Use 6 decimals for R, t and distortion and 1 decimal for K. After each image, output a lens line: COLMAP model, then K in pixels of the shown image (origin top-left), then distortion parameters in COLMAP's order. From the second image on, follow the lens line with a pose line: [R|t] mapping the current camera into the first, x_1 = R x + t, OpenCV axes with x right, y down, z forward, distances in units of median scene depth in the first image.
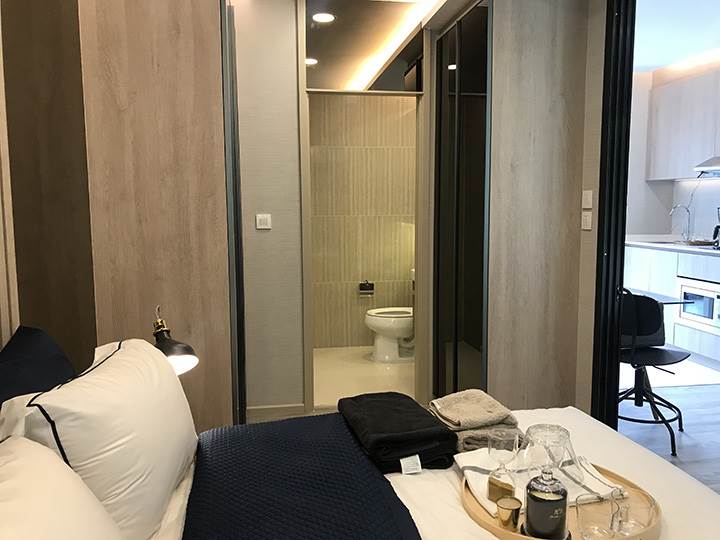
lens RADIAL K [[588.2, 0, 360.9], [0, 588.2, 271.7], [0, 0, 1]] dist [0.018100, -0.008225]
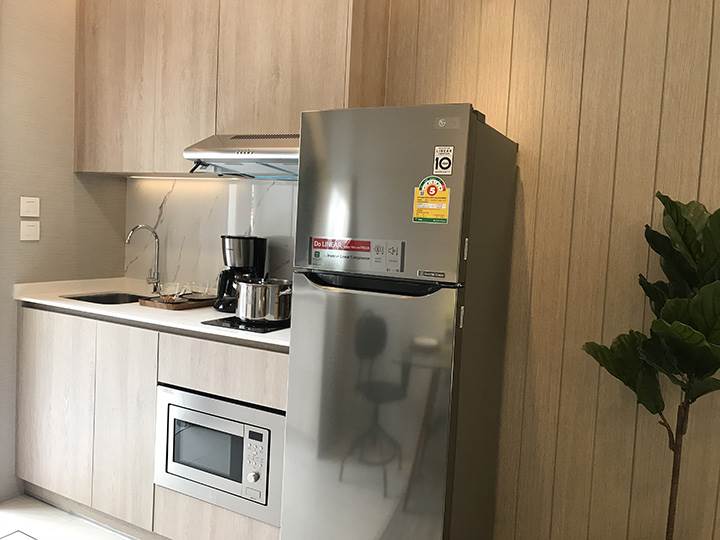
lens RADIAL K [[588.2, 0, 362.3], [0, 588.2, 269.7], [0, 0, 1]] dist [0.018100, -0.008225]
pose [[0.602420, -0.020447, 0.797917, 0.246653], [0.030397, 0.999534, 0.002665, -0.070811], [-0.797600, 0.022649, 0.602761, 0.549030]]
